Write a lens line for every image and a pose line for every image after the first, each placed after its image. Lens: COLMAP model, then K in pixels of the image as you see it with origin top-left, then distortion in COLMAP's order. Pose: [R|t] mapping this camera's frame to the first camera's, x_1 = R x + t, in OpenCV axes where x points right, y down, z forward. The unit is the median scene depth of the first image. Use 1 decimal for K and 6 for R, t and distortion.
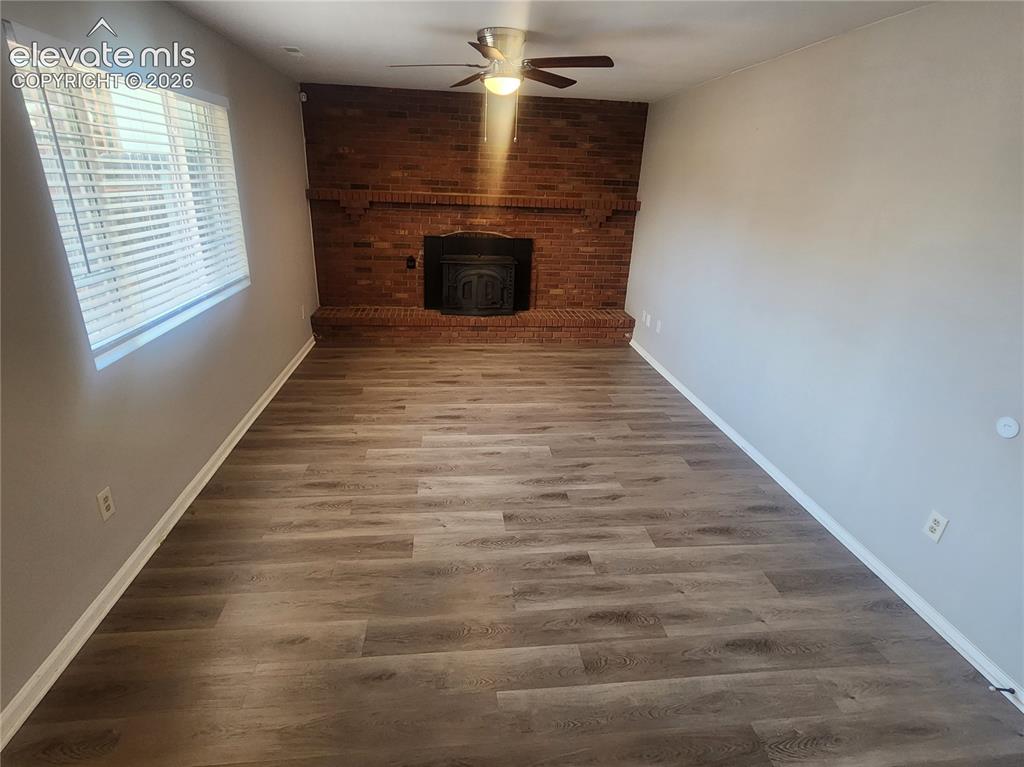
lens RADIAL K [[533.3, 0, 512.0], [0, 533.3, 383.5], [0, 0, 1]] dist [0.000339, 0.000328]
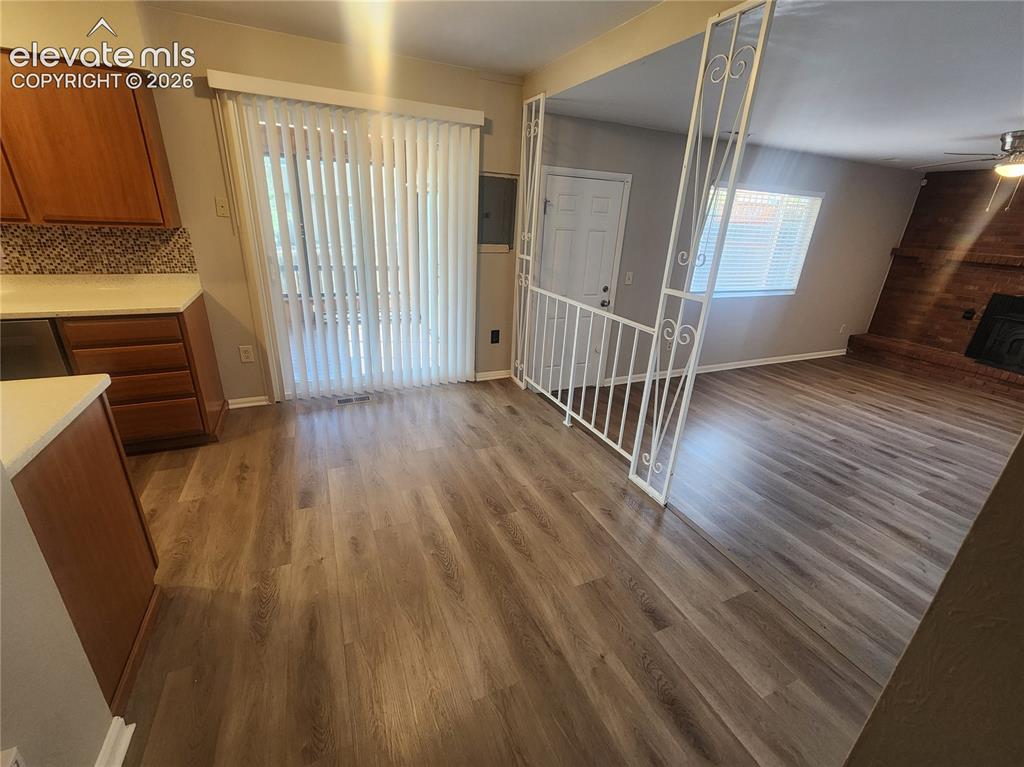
lens RADIAL K [[430.4, 0, 512.0], [0, 430.4, 383.5], [0, 0, 1]] dist [0.001182, 0.000713]
pose [[0.320765, 0.329001, -0.888182, 0.589098], [-0.379188, 0.903913, 0.197885, 0.157385], [0.867944, 0.273313, 0.414697, -0.329818]]
